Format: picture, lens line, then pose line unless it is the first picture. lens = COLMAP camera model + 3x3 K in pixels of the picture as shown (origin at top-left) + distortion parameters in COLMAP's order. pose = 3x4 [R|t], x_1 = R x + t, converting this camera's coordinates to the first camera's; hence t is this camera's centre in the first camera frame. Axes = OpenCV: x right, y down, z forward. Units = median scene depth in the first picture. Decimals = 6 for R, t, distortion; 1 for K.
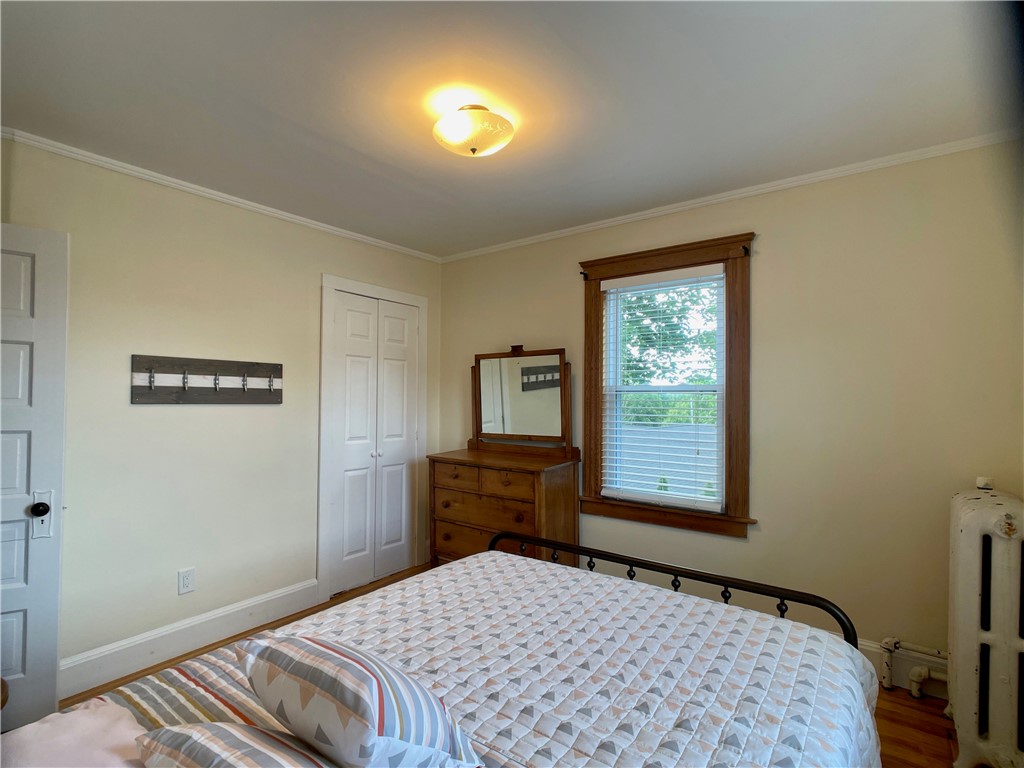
lens RADIAL K [[502.7, 0, 509.5], [0, 502.7, 384.3], [0, 0, 1]] dist [-0.005217, 0.000159]
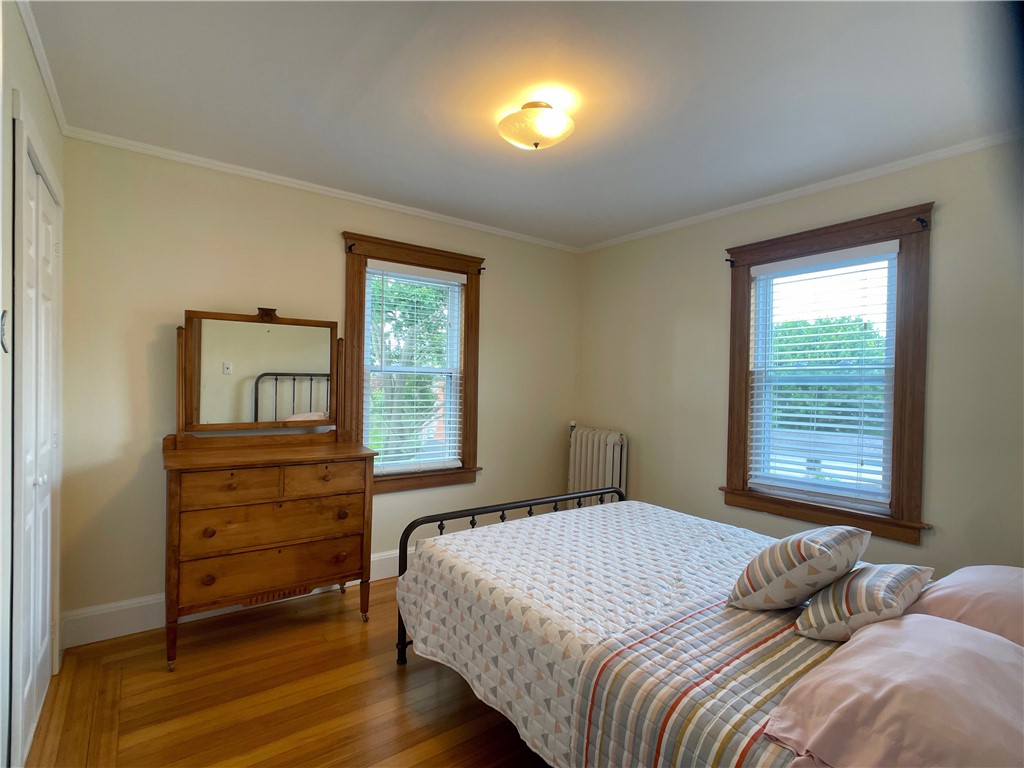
lens RADIAL K [[502.7, 0, 509.5], [0, 502.7, 384.3], [0, 0, 1]] dist [-0.005217, 0.000159]
pose [[0.281045, -0.000320, 0.959695, -0.716620], [-0.037517, 0.999232, 0.011320, 0.020284], [-0.958961, -0.039186, 0.280817, 0.473916]]
